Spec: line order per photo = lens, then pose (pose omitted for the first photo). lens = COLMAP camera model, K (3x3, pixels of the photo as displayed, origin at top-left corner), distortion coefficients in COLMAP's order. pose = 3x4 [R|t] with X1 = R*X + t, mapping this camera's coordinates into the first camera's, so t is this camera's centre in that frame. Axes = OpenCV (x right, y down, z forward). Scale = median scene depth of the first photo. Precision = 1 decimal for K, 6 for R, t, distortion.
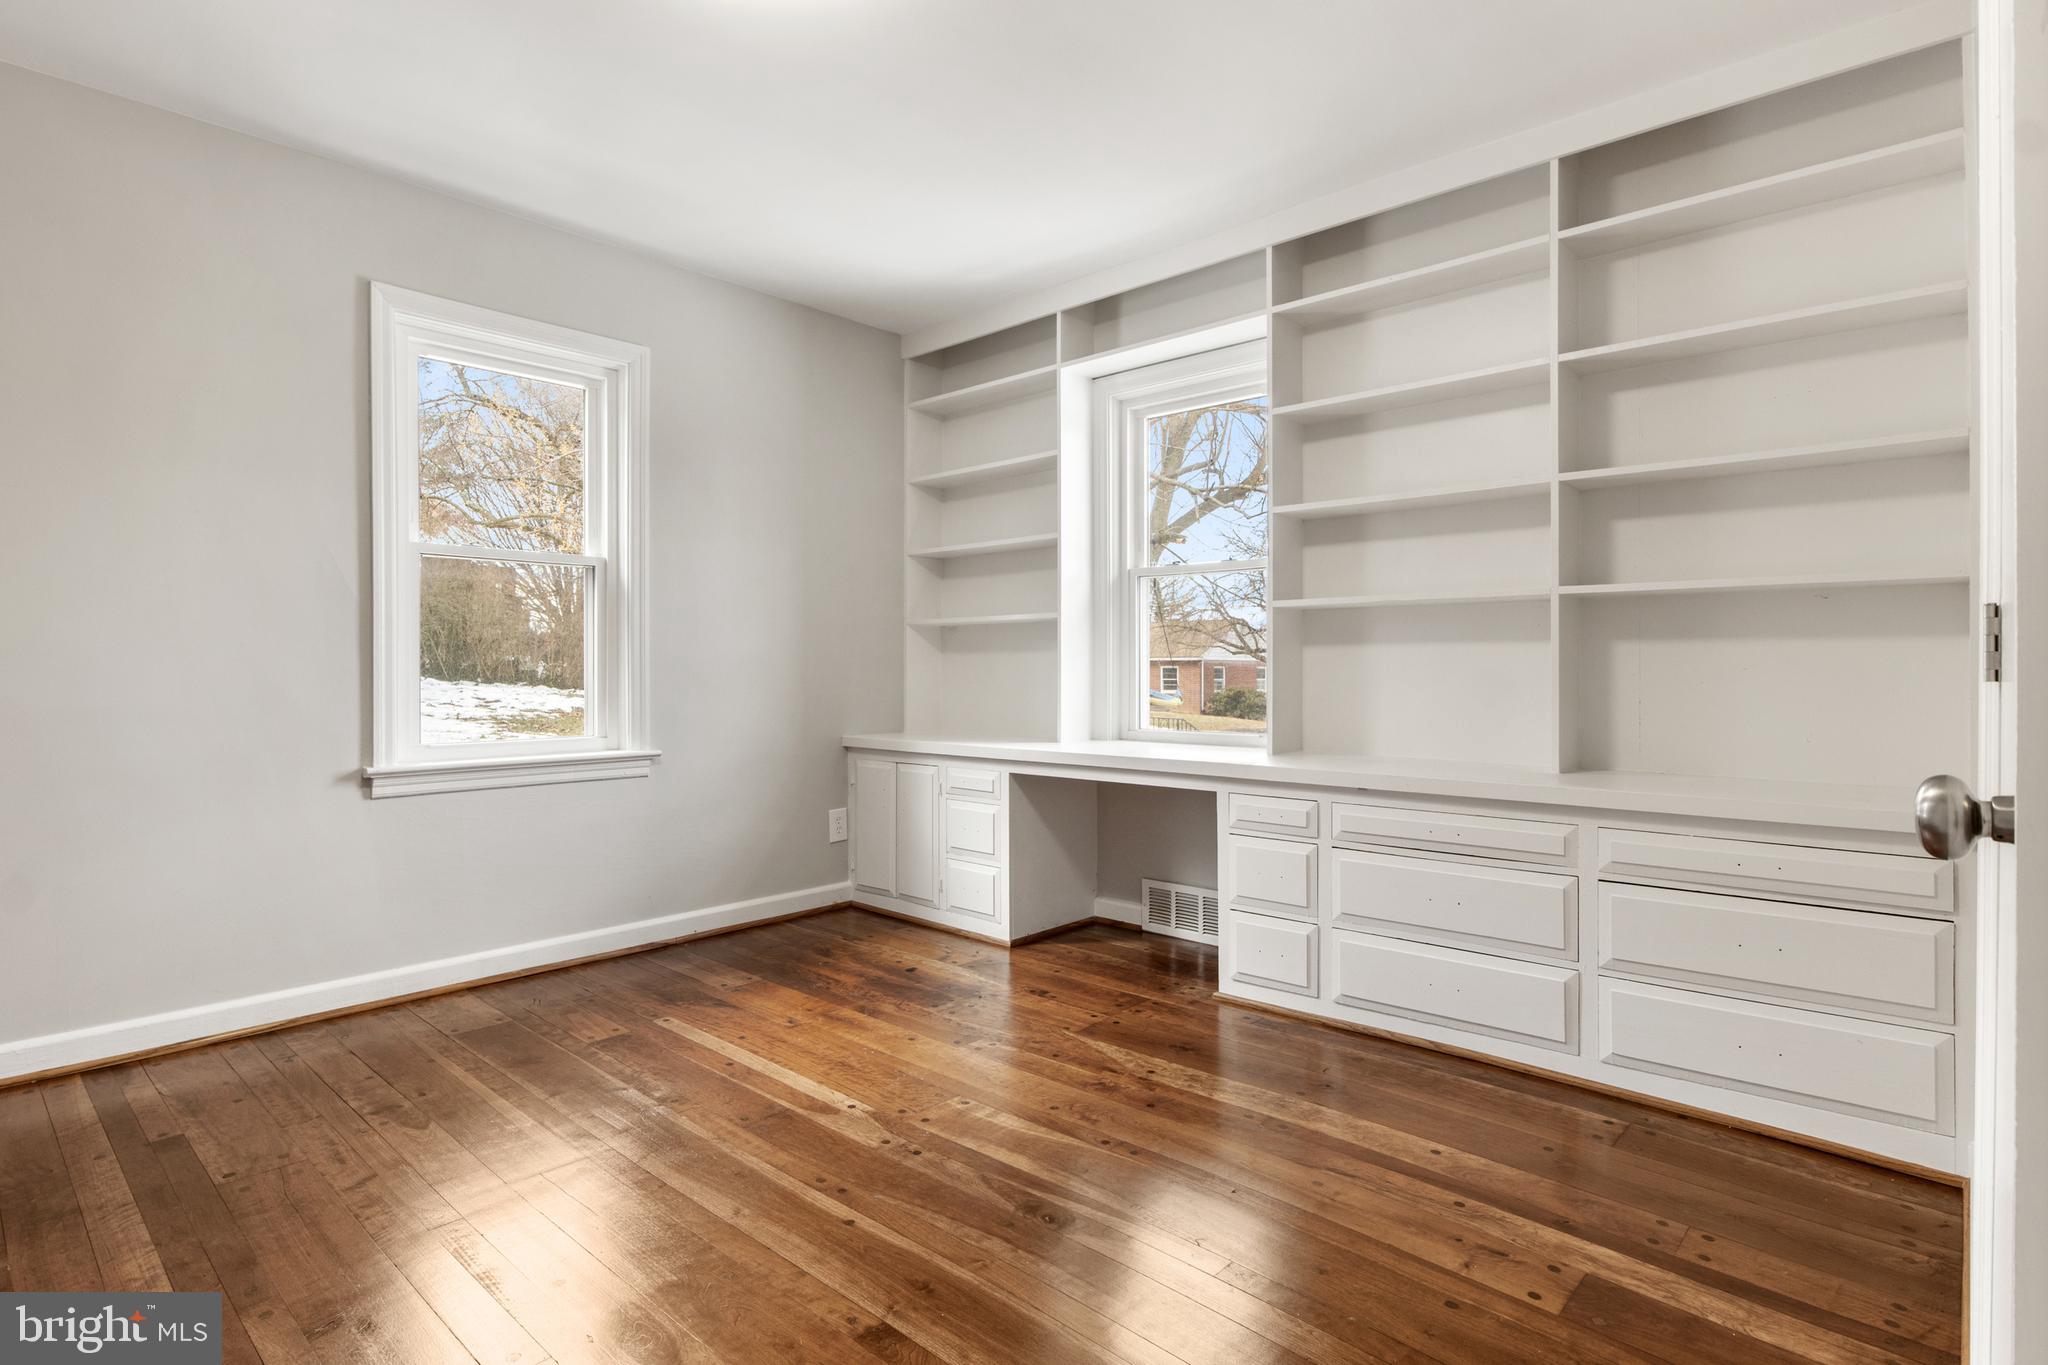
lens RADIAL K [[1030.1, 0, 1017.4], [0, 1030.1, 671.8], [0, 0, 1]] dist [-0.002599, -0.000965]
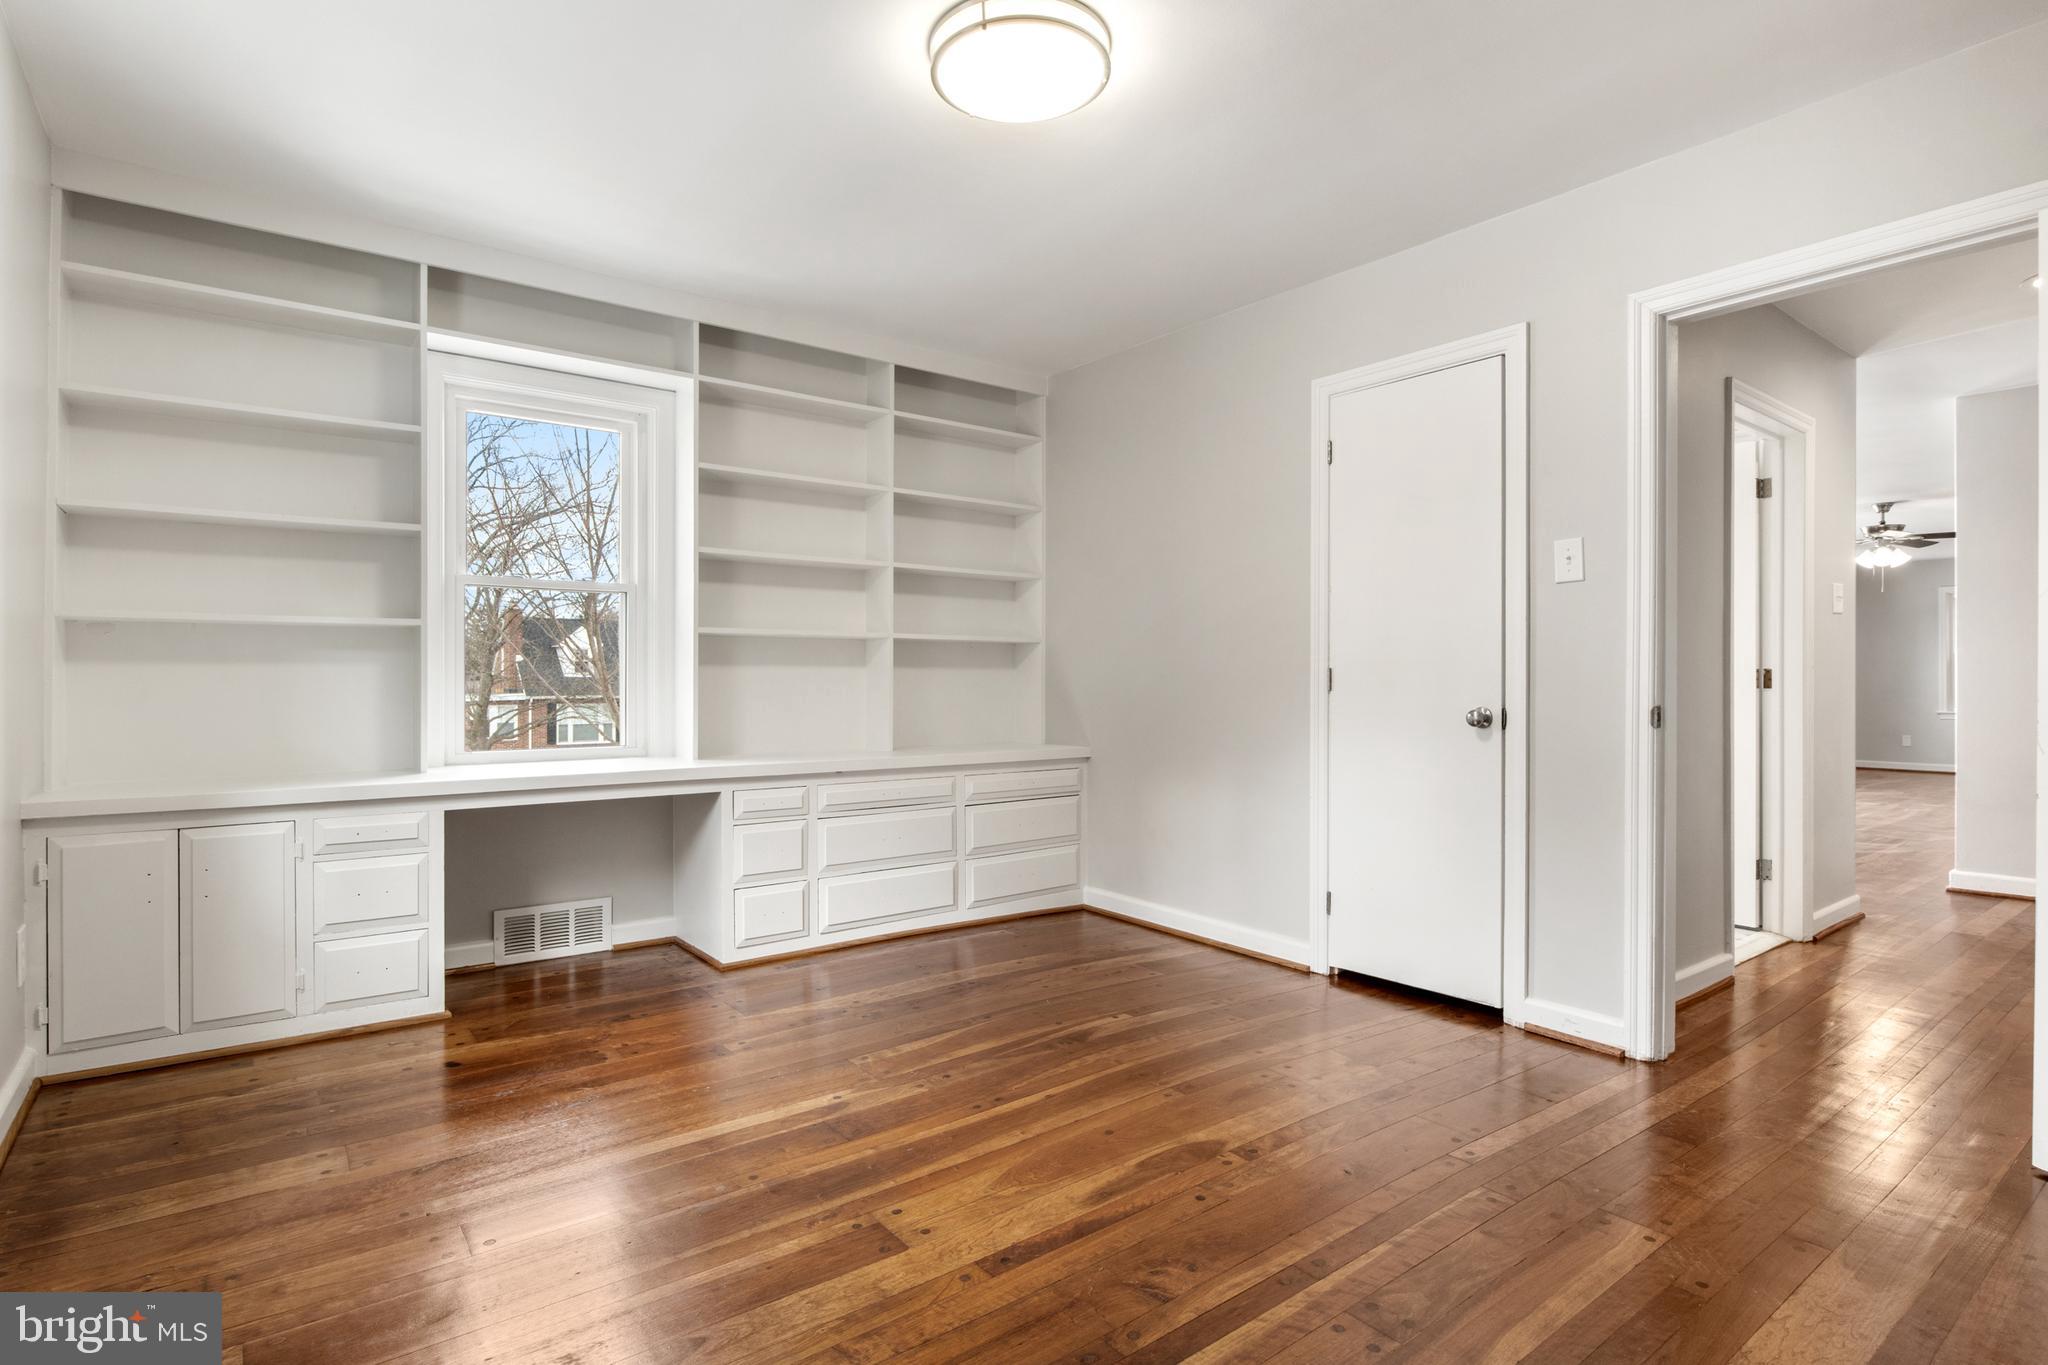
lens RADIAL K [[1022.4, 0, 1008.1], [0, 1022.4, 696.2], [0, 0, 1]] dist [-0.012961, -0.000229]
pose [[0.179375, -0.014339, 0.983676, -0.960332], [0.002535, 0.999897, 0.014113, -0.007277], [-0.983778, -0.000038, 0.179393, 0.523930]]
